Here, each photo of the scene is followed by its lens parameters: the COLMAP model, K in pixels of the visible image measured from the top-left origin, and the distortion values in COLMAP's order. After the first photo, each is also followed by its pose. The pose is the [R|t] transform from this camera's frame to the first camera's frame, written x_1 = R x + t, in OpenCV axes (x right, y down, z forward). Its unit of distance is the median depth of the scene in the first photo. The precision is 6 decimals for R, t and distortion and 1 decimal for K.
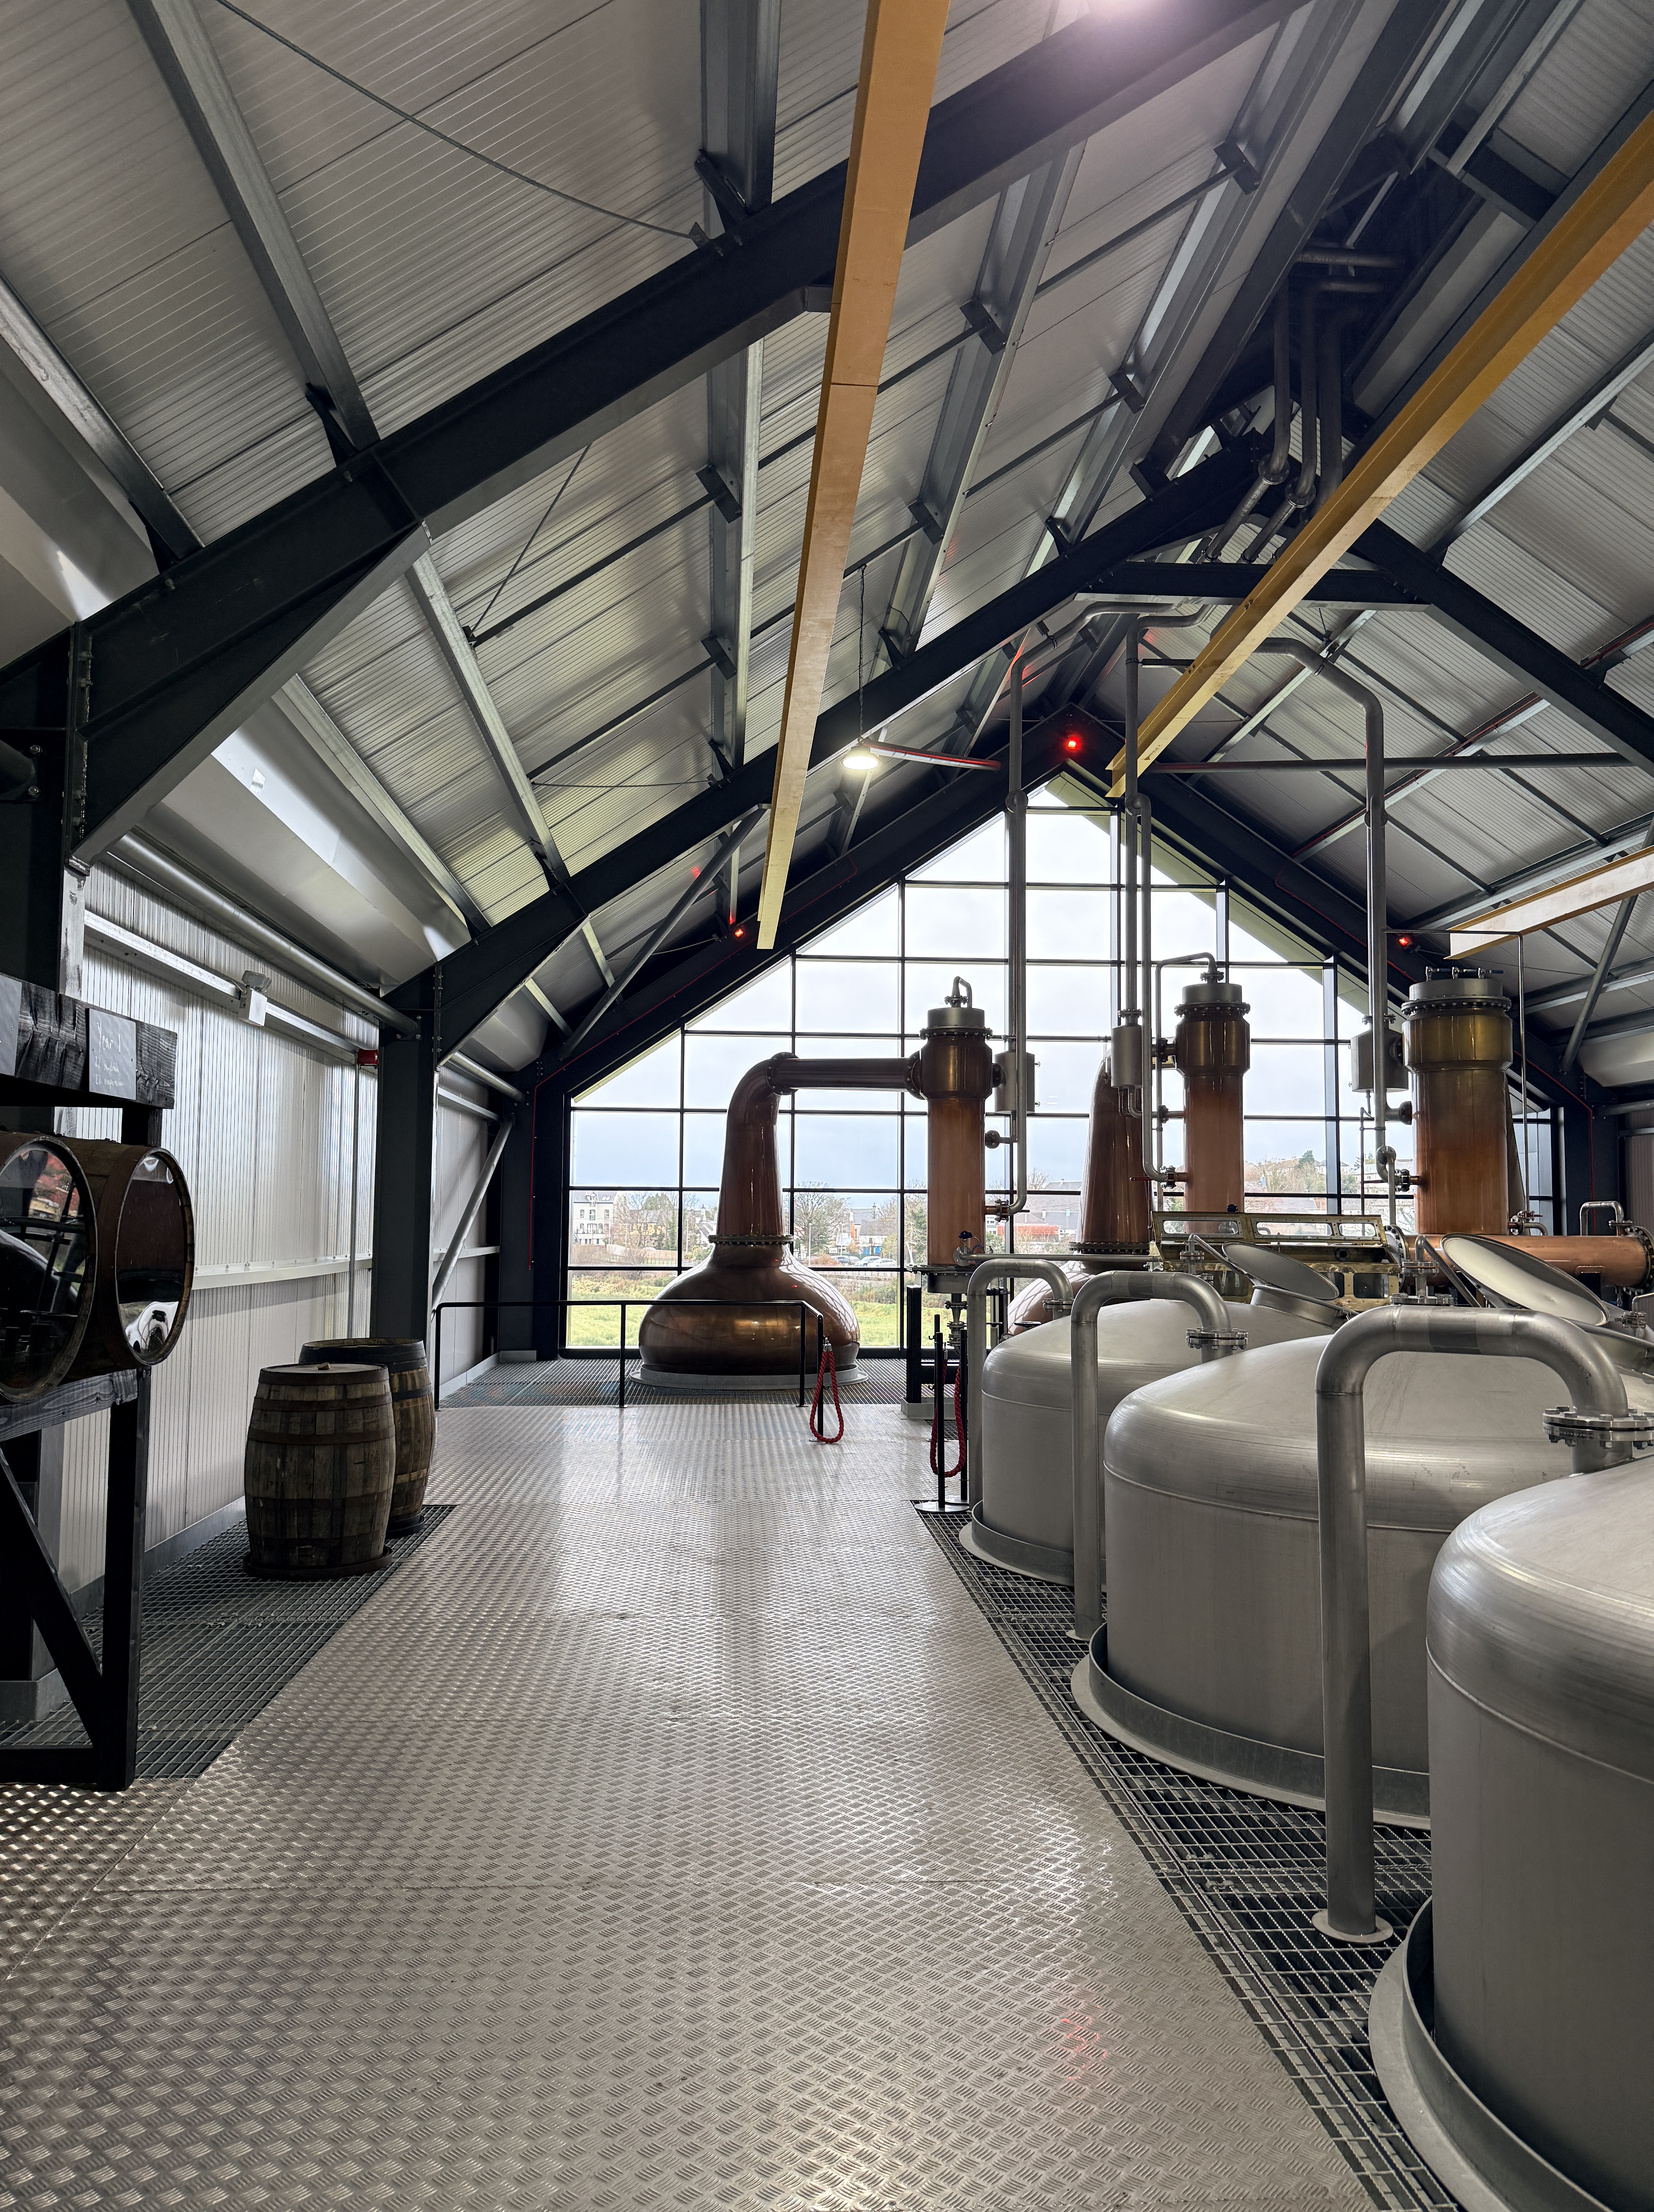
lens RADIAL K [[1566.3, 0, 810.9], [0, 1566.3, 1137.5], [0, 0, 1]] dist [0.031052, -0.044811]
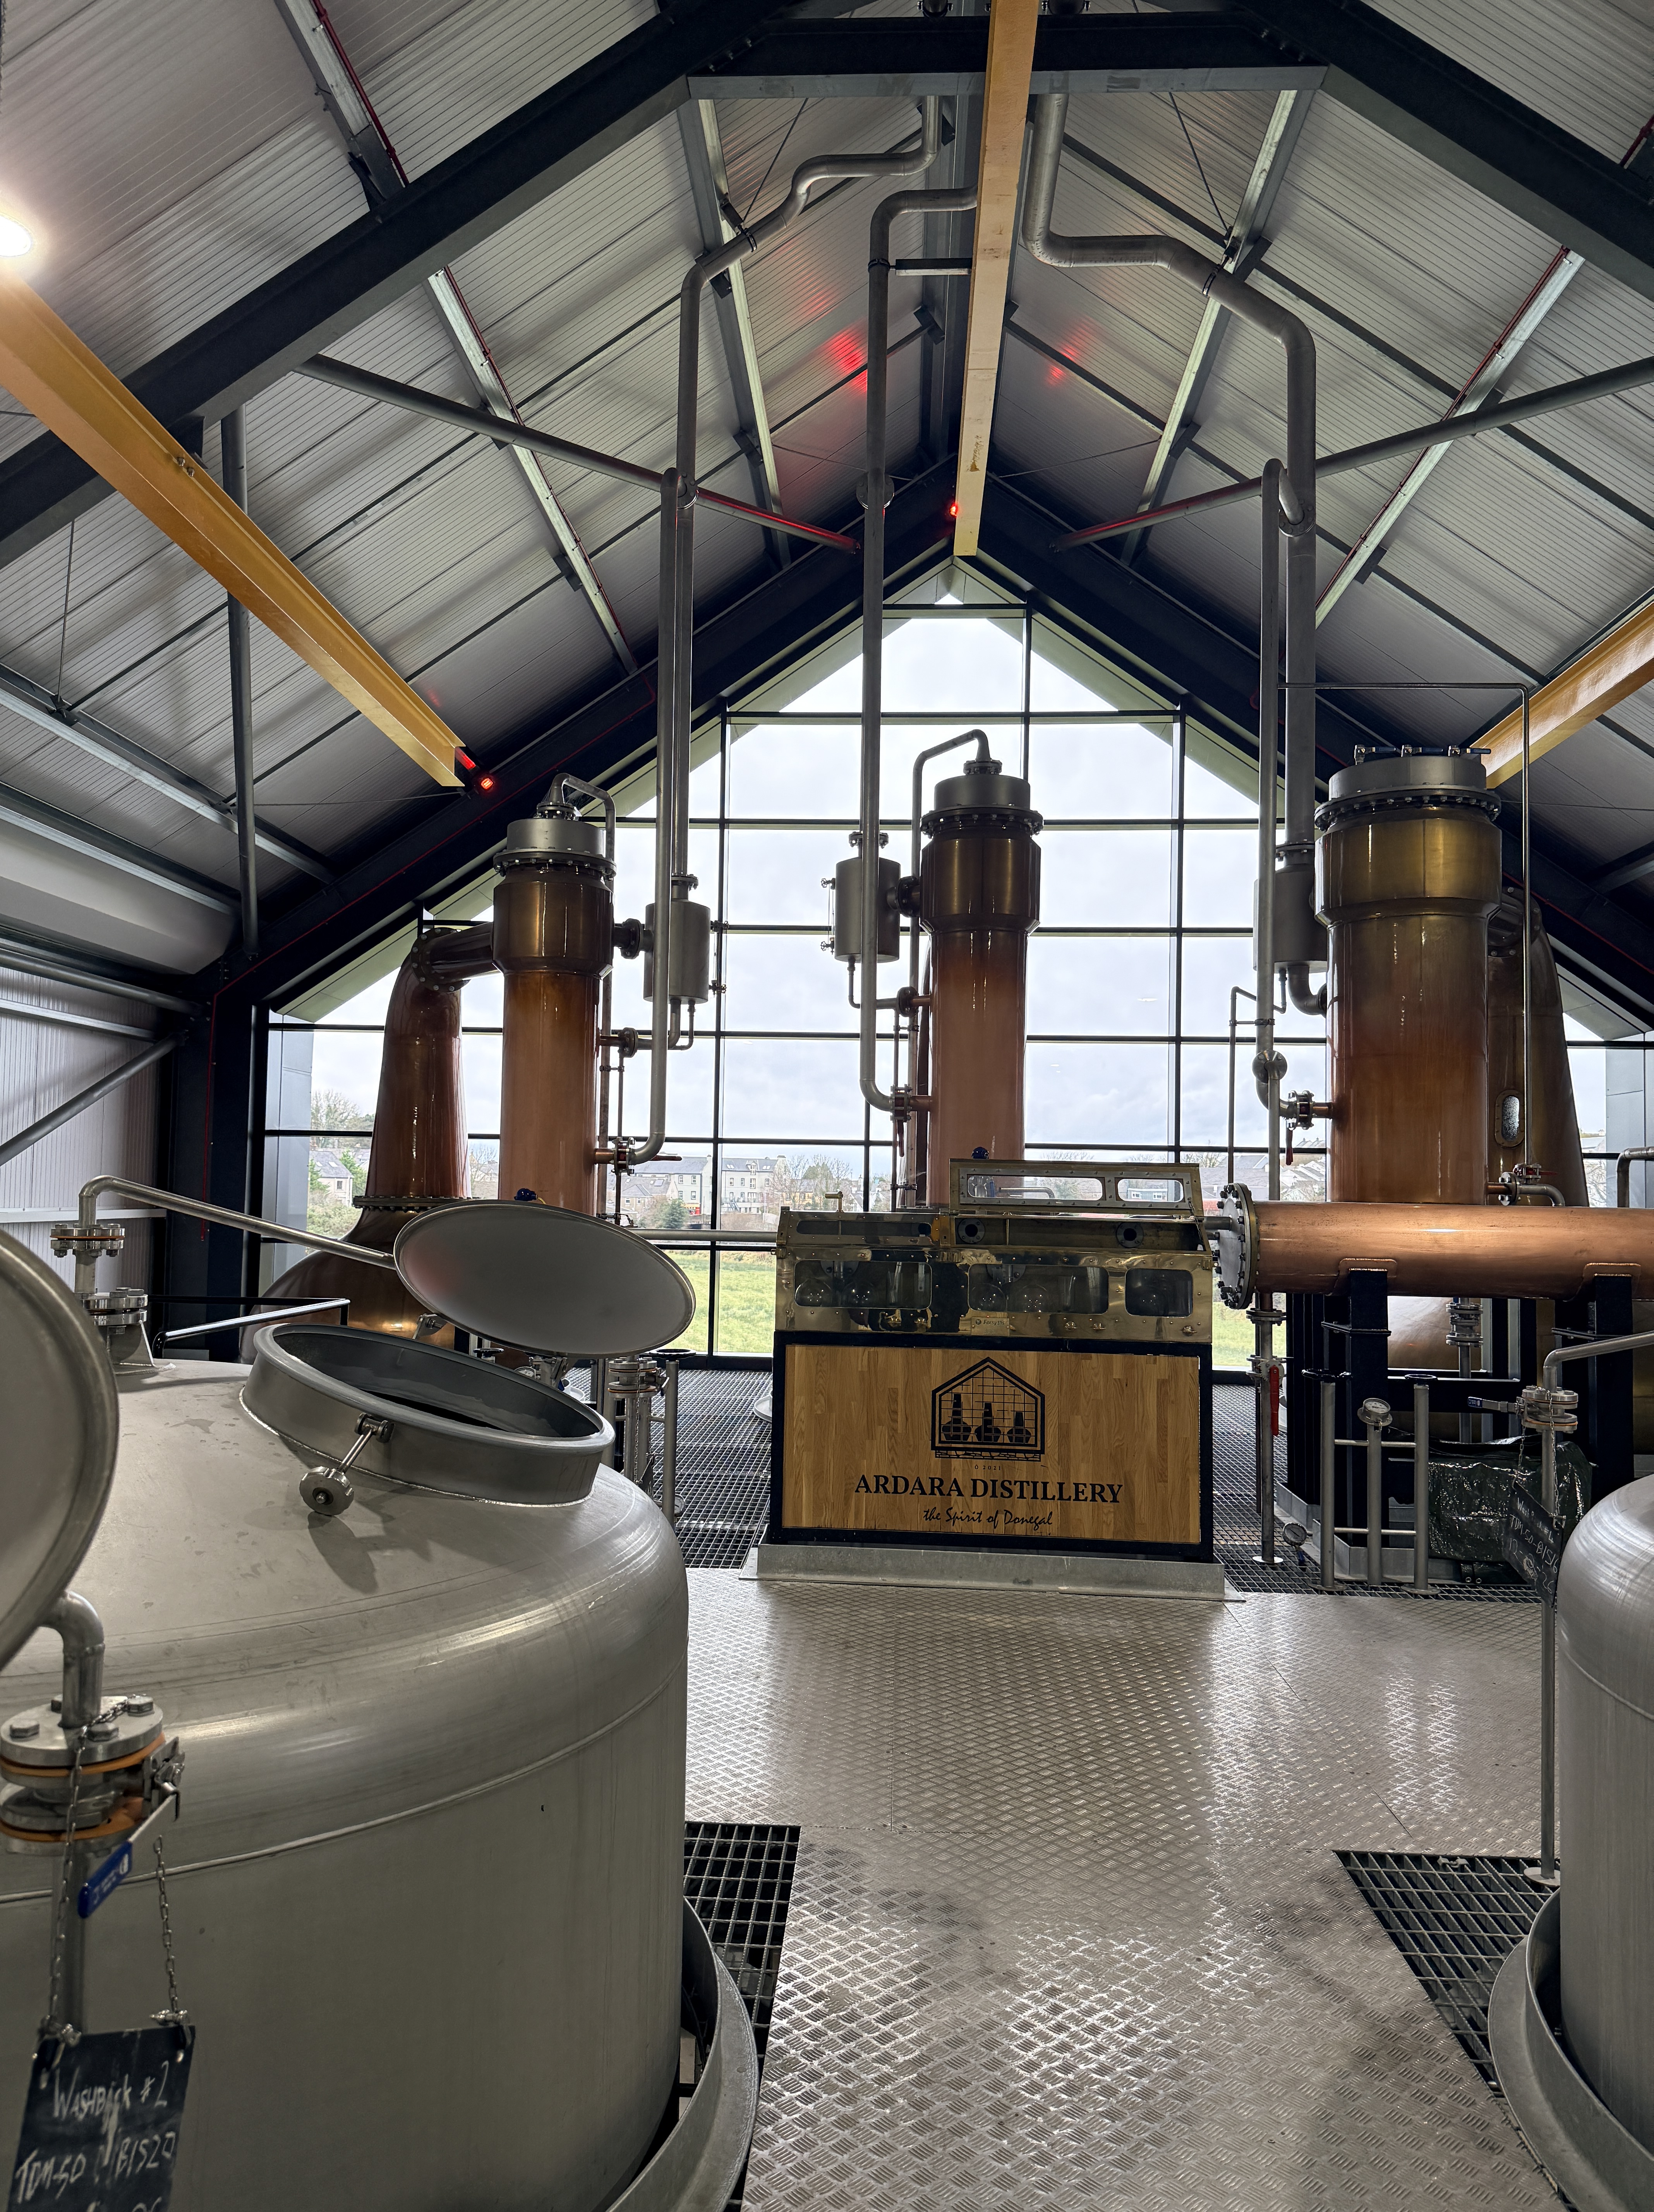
lens RADIAL K [[1566.3, 0, 832.3], [0, 1566.3, 1115.1], [0, 0, 1]] dist [0.031052, -0.044811]
pose [[0.994441, 0.004206, -0.105212, 0.259921], [-0.003809, 0.999985, 0.003969, 0.027044], [0.105227, -0.003547, 0.994442, 0.399471]]
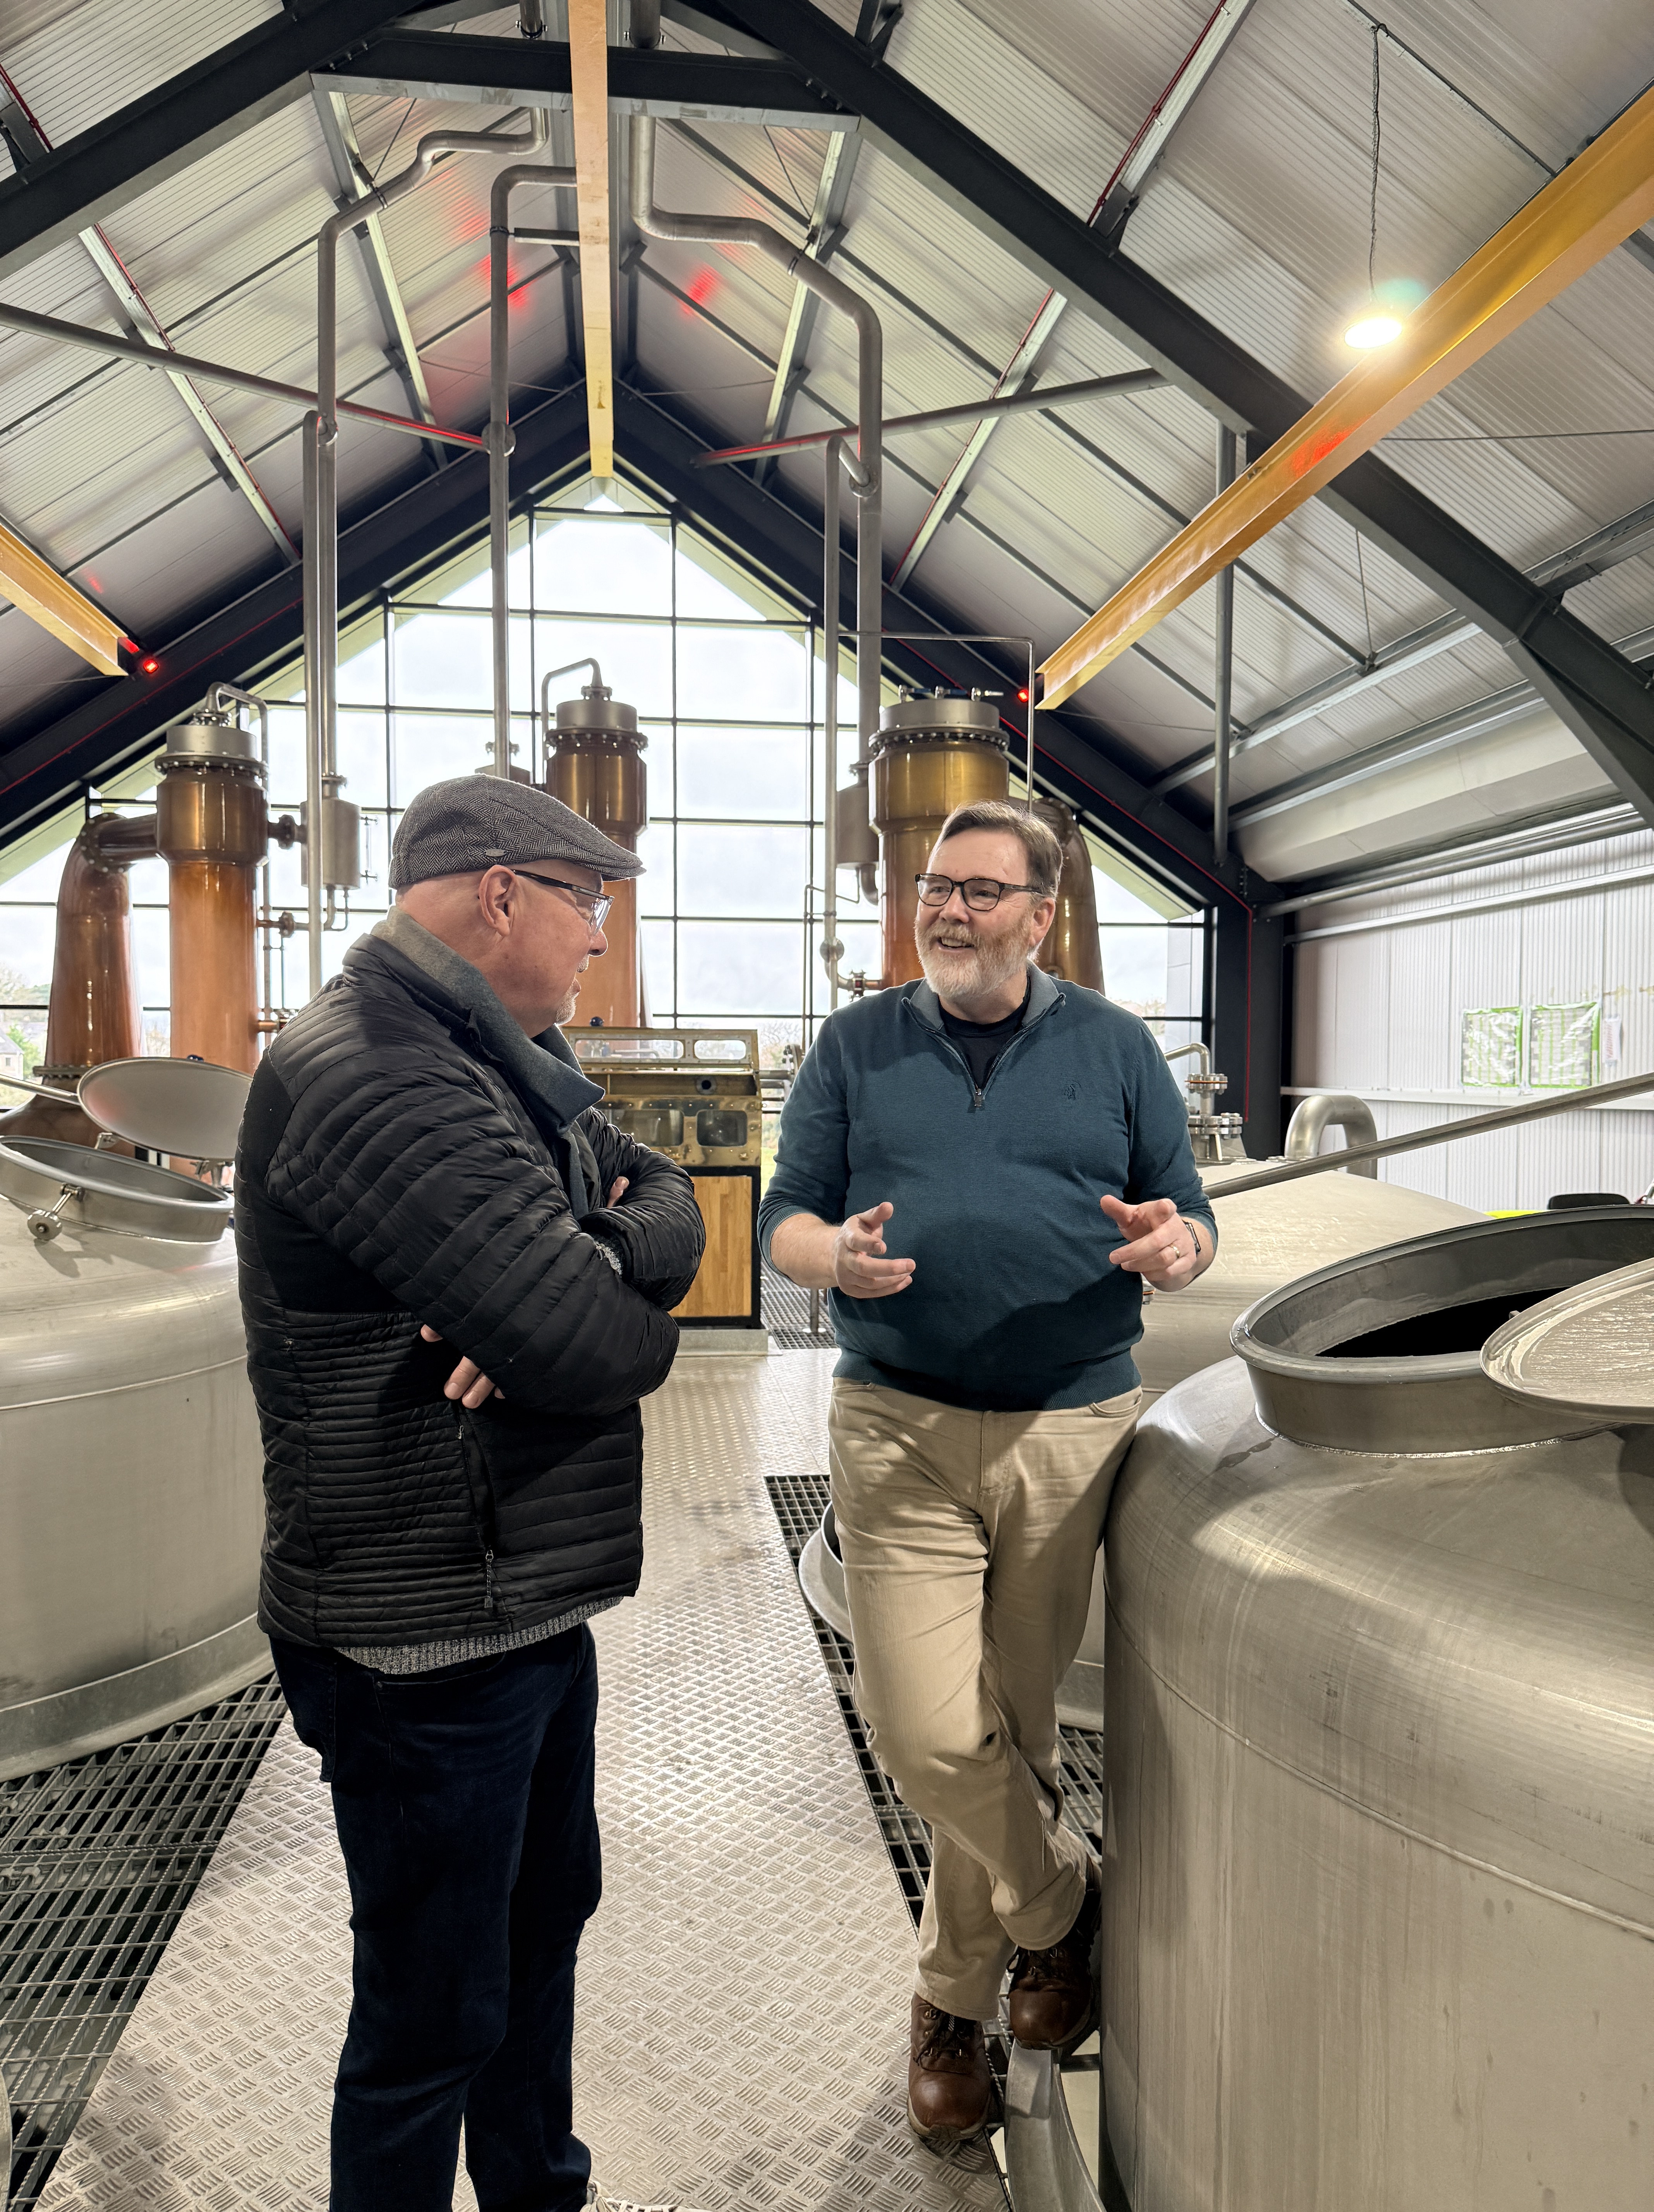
lens RADIAL K [[1566.3, 0, 825.3], [0, 1566.3, 1108.0], [0, 0, 1]] dist [0.031052, -0.044811]
pose [[0.997465, -0.004495, 0.071021, 0.306025], [-0.001467, 0.996492, 0.083672, 0.023638], [-0.071148, -0.083564, 0.993959, 0.278192]]
